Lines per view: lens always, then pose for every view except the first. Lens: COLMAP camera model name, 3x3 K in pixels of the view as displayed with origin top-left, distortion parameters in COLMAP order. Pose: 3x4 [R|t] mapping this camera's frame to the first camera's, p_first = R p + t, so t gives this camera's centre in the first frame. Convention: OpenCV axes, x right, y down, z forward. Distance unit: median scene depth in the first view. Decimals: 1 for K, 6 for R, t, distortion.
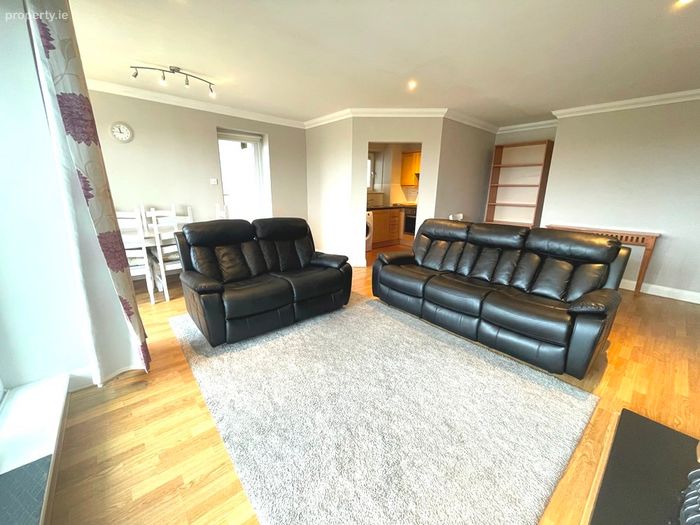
lens RADIAL K [[284.7, 0, 348.0], [0, 284.7, 261.7], [0, 0, 1]] dist [-0.001443, -0.000078]
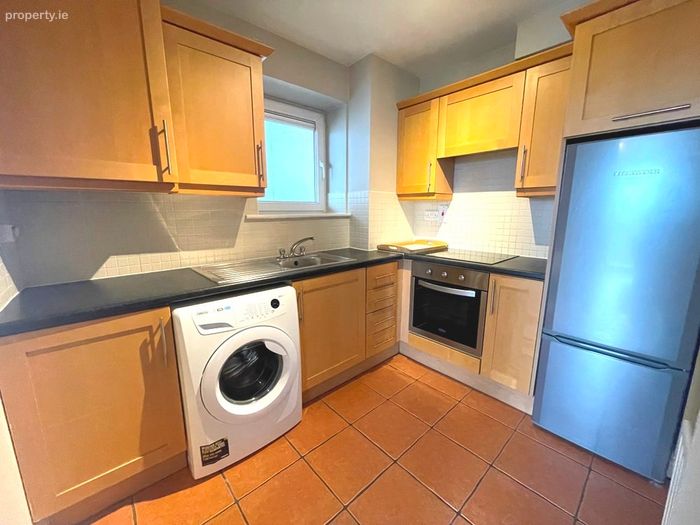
lens RADIAL K [[284.7, 0, 349.1], [0, 284.7, 261.1], [0, 0, 1]] dist [-0.001443, -0.000078]
pose [[0.999338, -0.023546, 0.027742, 0.113375], [0.025092, 0.998074, -0.056733, -0.166565], [-0.026353, 0.057391, 0.998004, 0.651025]]
